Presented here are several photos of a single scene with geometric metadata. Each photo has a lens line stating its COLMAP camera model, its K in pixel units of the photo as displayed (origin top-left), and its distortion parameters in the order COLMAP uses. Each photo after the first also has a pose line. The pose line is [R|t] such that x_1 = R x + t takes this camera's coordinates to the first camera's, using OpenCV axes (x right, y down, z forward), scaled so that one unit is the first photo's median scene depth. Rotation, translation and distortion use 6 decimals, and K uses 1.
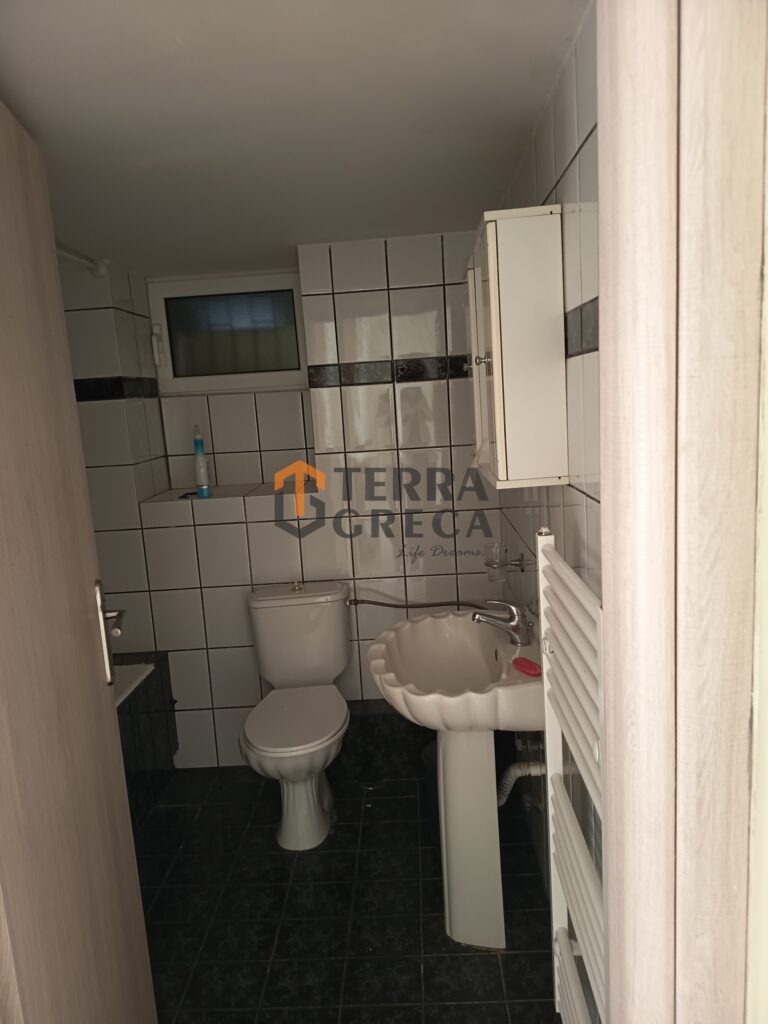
lens RADIAL K [[708.9, 0, 387.9], [0, 708.9, 521.2], [0, 0, 1]] dist [0.052299, -0.064974]
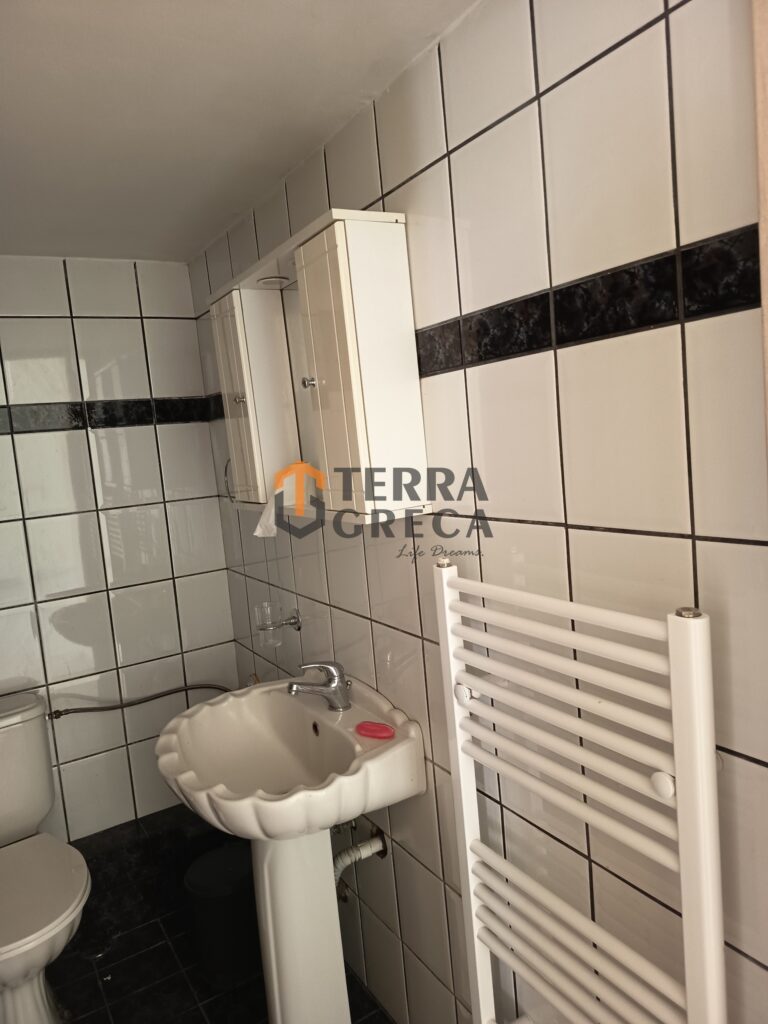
lens RADIAL K [[708.9, 0, 394.3], [0, 708.9, 511.4], [0, 0, 1]] dist [0.052299, -0.064974]
pose [[0.826590, -0.073646, 0.557965, -0.164628], [0.135297, 0.988330, -0.069983, 0.002262], [-0.546300, 0.133338, 0.826908, 0.149084]]
